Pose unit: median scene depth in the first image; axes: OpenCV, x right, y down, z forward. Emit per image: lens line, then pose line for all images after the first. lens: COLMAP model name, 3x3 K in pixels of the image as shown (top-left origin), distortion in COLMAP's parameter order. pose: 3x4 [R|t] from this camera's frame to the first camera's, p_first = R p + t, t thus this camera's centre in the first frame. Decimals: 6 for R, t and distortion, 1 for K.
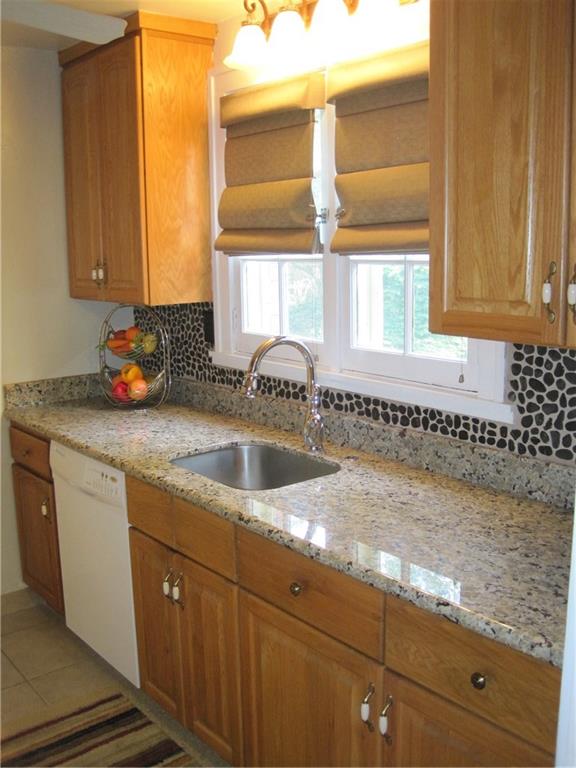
lens RADIAL K [[795.2, 0, 284.8], [0, 795.2, 390.5], [0, 0, 1]] dist [-0.169471, 0.139925]
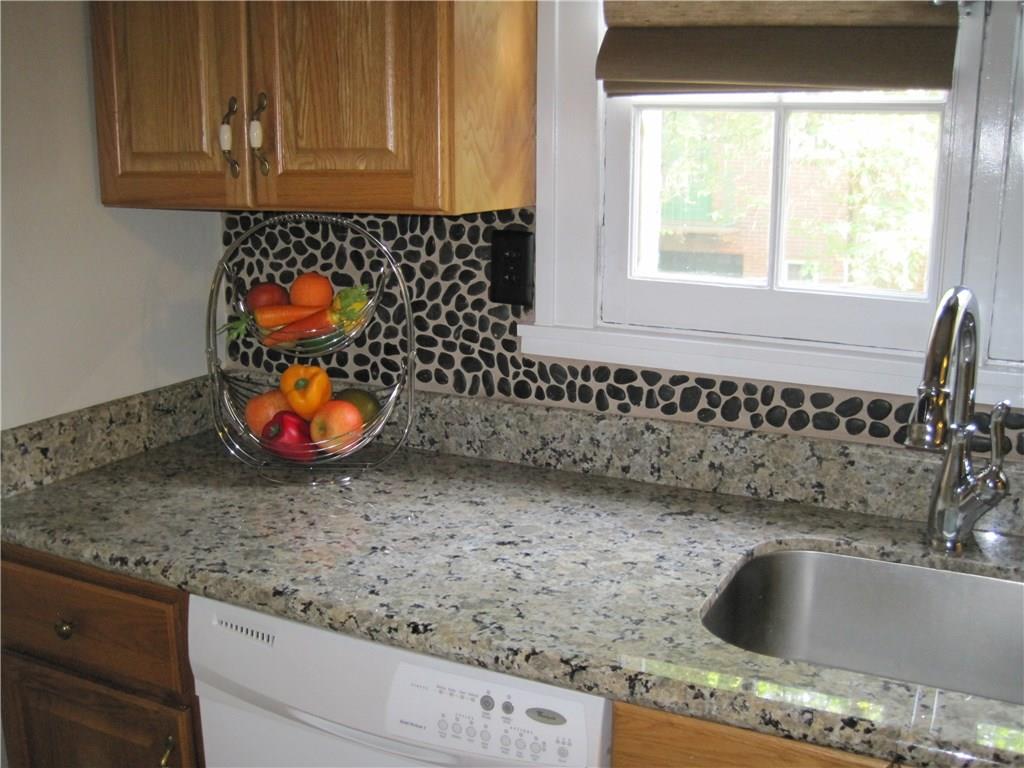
lens RADIAL K [[1060.2, 0, 499.4], [0, 1060.2, 406.3], [0, 0, 1]] dist [-0.169471, 0.139925]
pose [[0.912909, -0.079684, 0.400308, -0.421305], [0.056965, 0.996033, 0.068358, -0.057298], [-0.404168, -0.039601, 0.913827, 0.610285]]
